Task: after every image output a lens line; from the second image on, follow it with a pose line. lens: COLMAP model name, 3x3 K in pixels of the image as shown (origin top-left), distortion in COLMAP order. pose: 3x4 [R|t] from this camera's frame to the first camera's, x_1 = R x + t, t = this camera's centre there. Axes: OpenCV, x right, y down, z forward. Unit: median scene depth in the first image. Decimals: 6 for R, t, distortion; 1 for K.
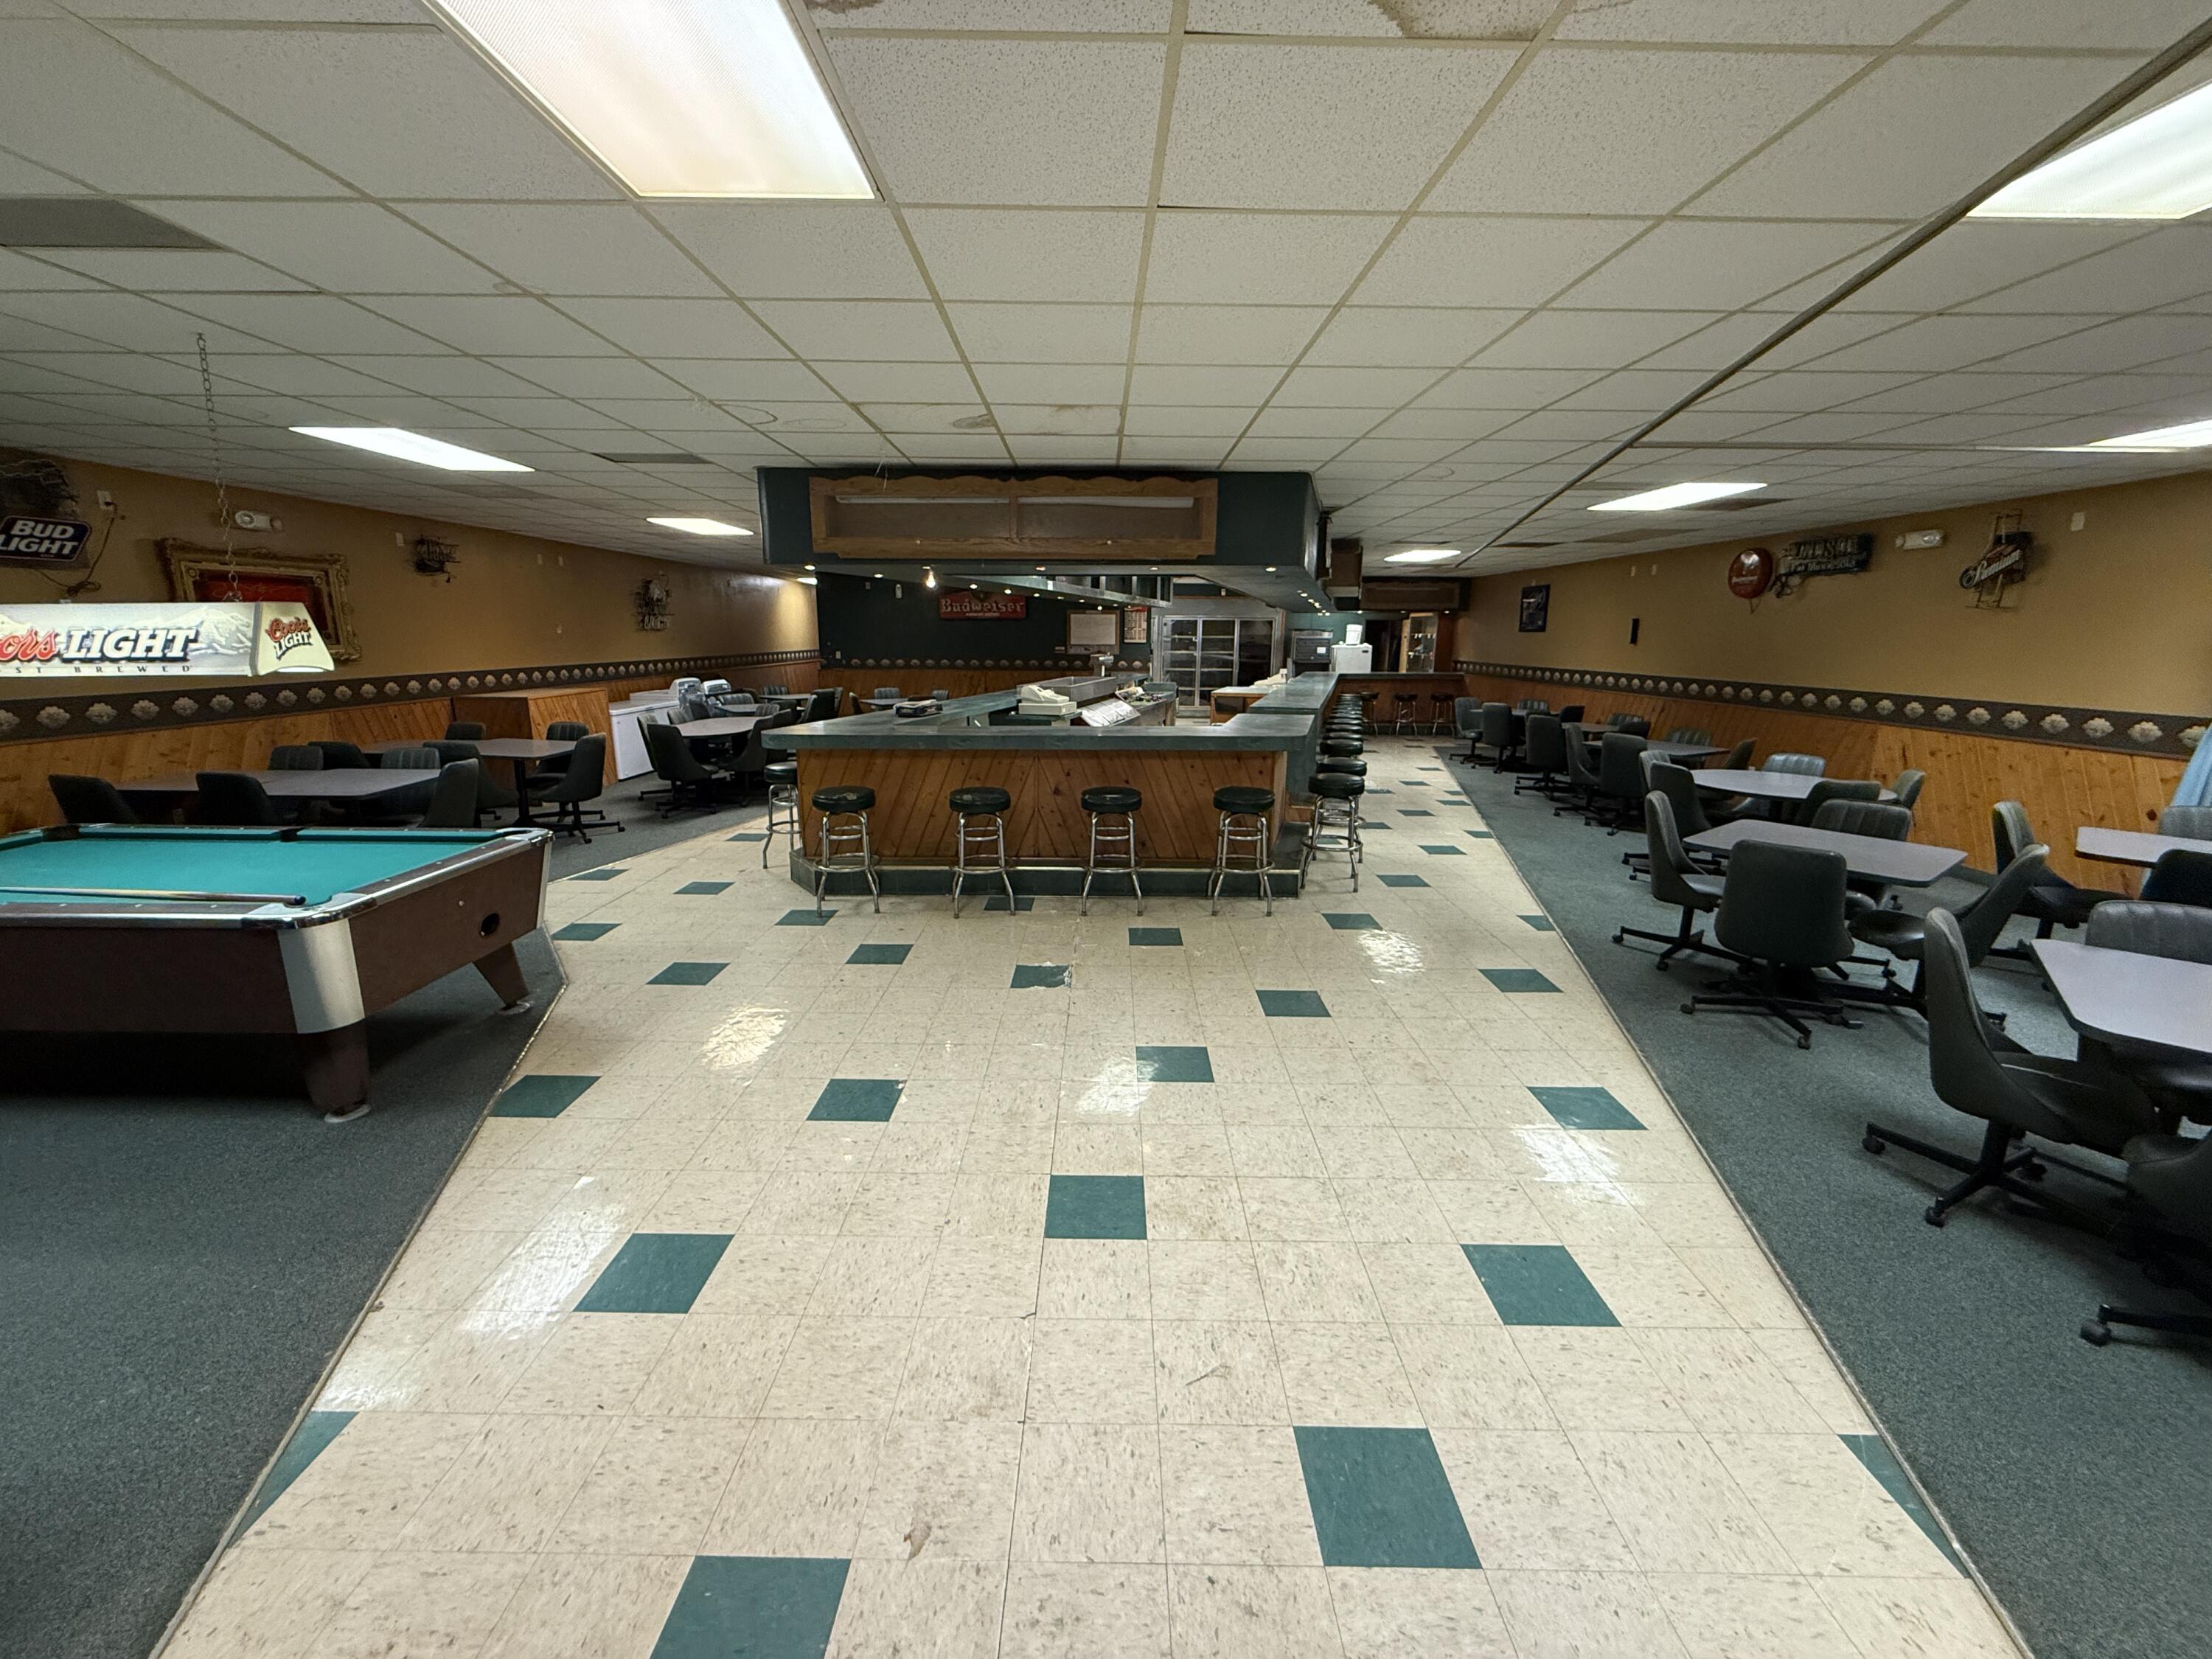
lens RADIAL K [[883.7, 0, 1100.1], [0, 883.7, 833.1], [0, 0, 1]] dist [0.001055, 0.000482]
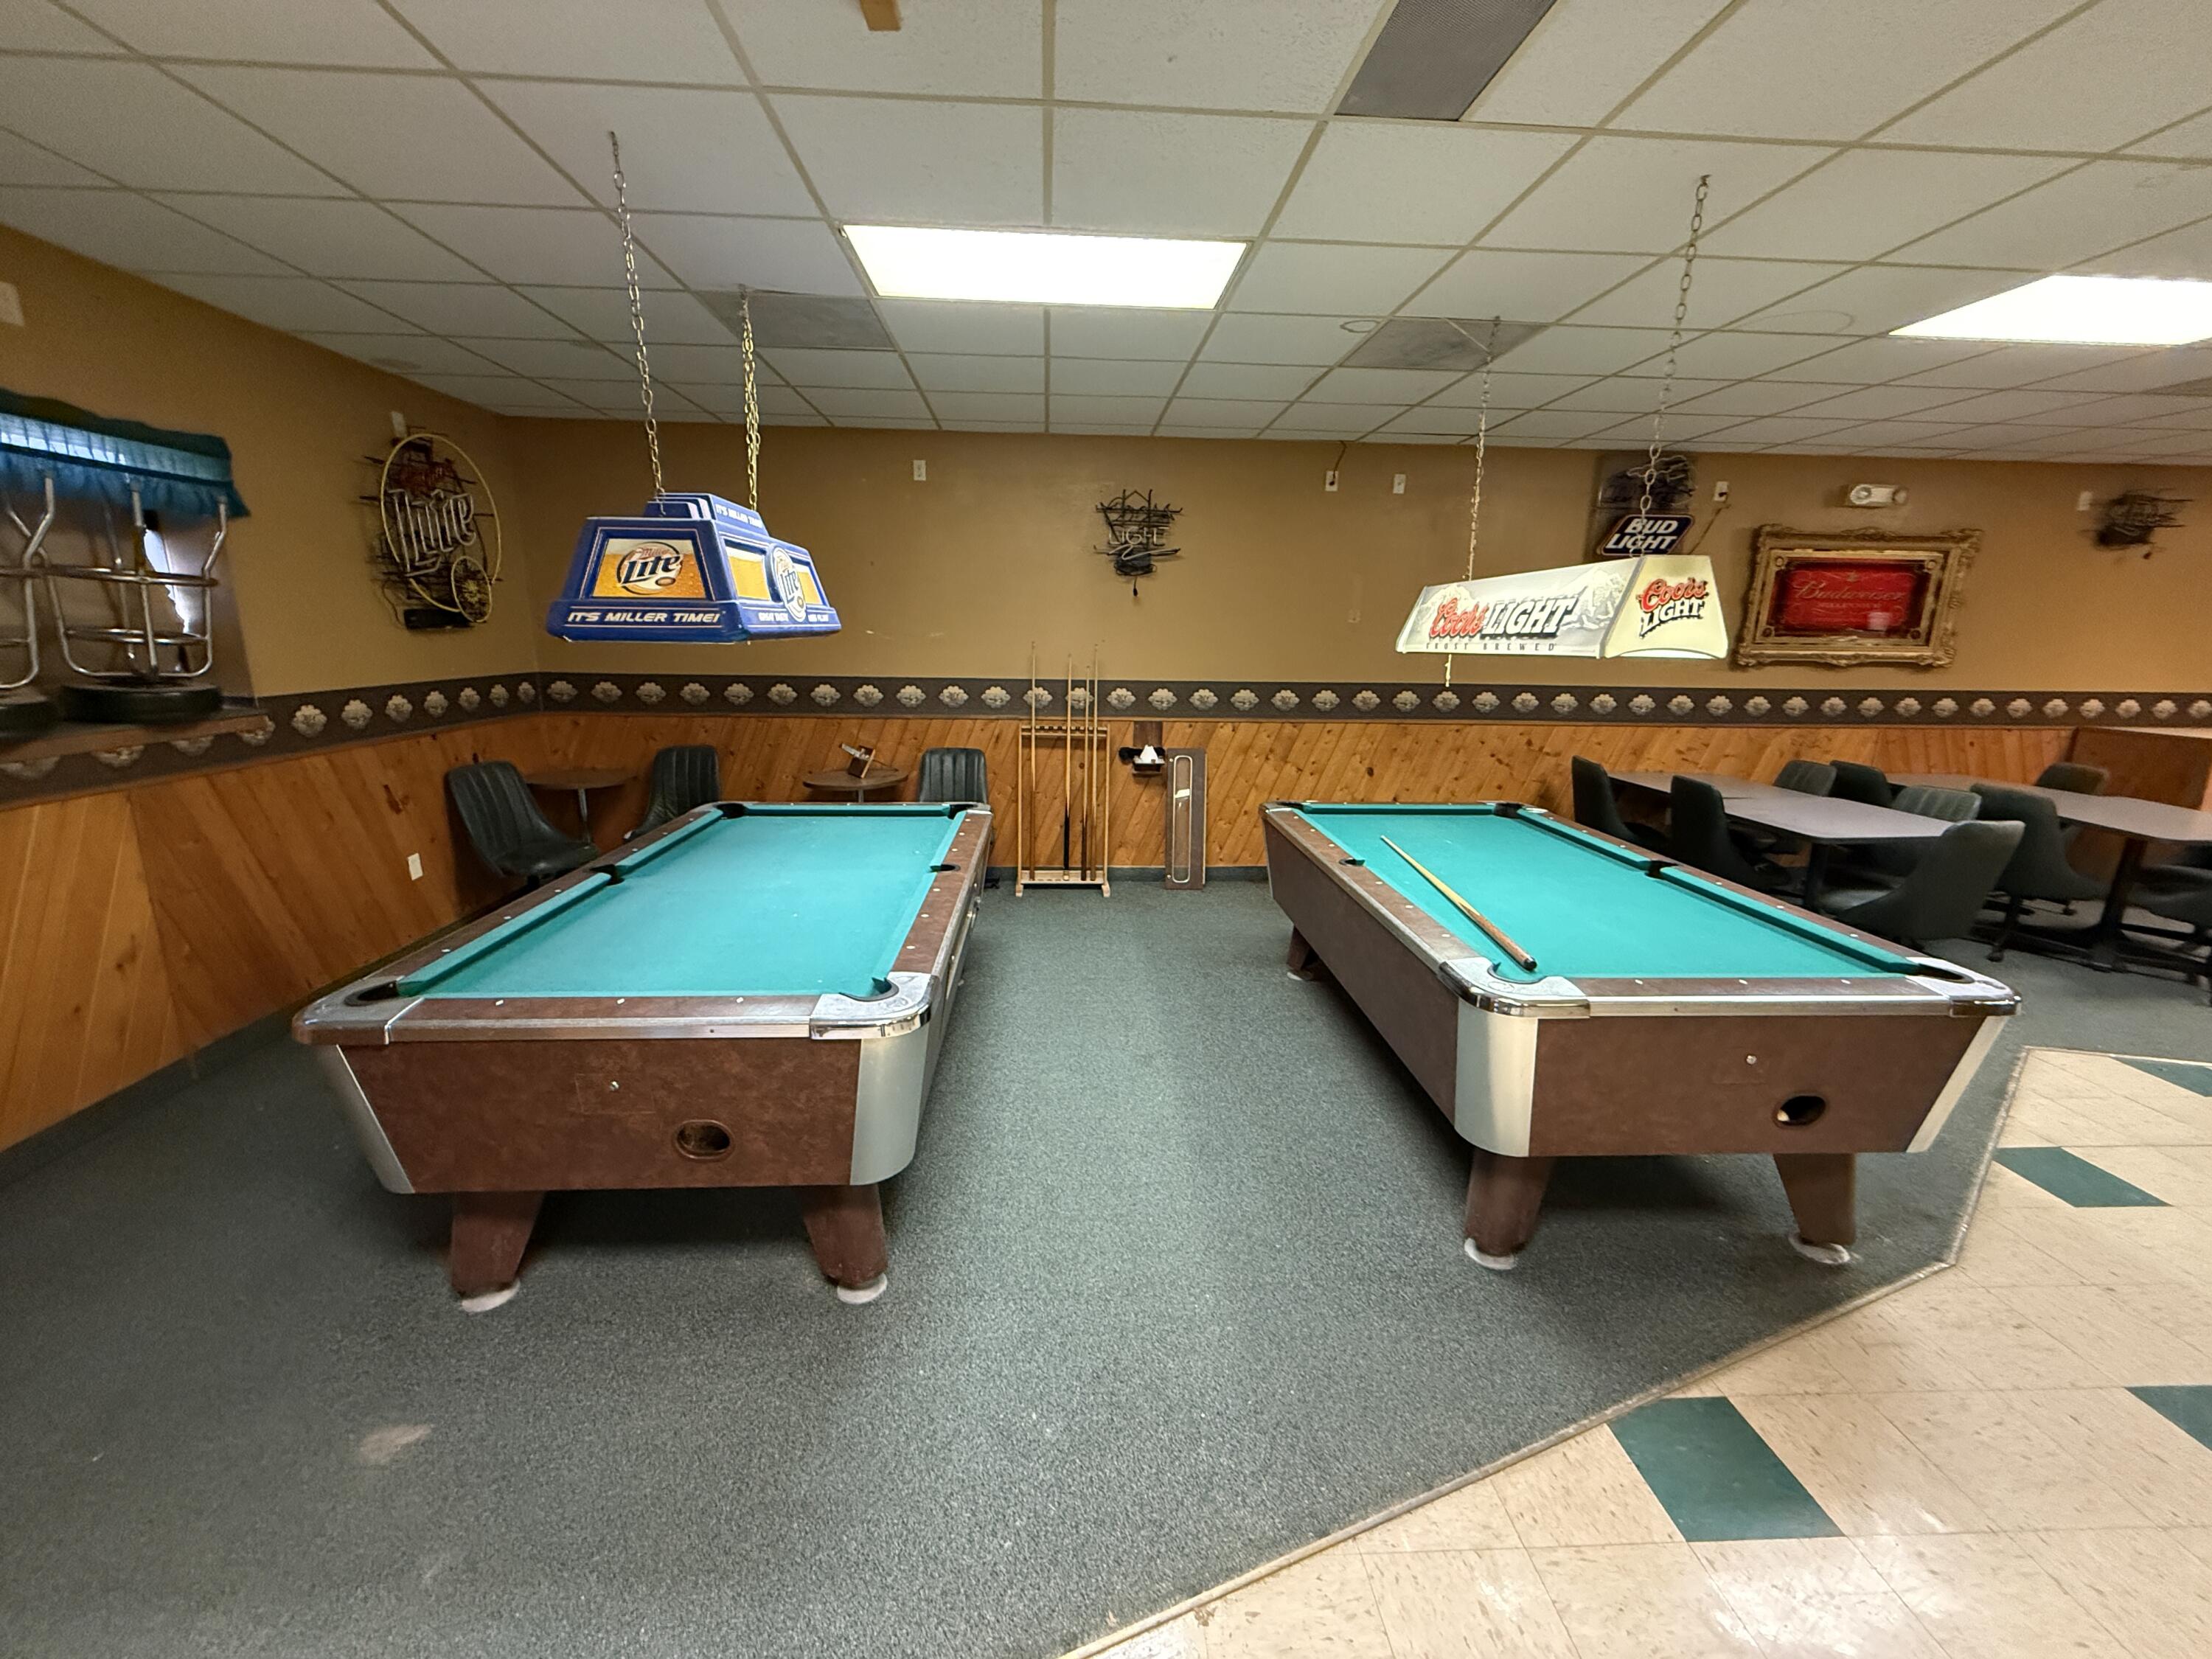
lens RADIAL K [[883.7, 0, 1100.4], [0, 883.7, 824.0], [0, 0, 1]] dist [0.001055, 0.000482]
pose [[0.058559, 0.210168, -0.975910, -0.167605], [-0.237035, 0.952557, 0.190916, -0.062390], [0.969735, 0.220146, 0.105598, 0.389123]]
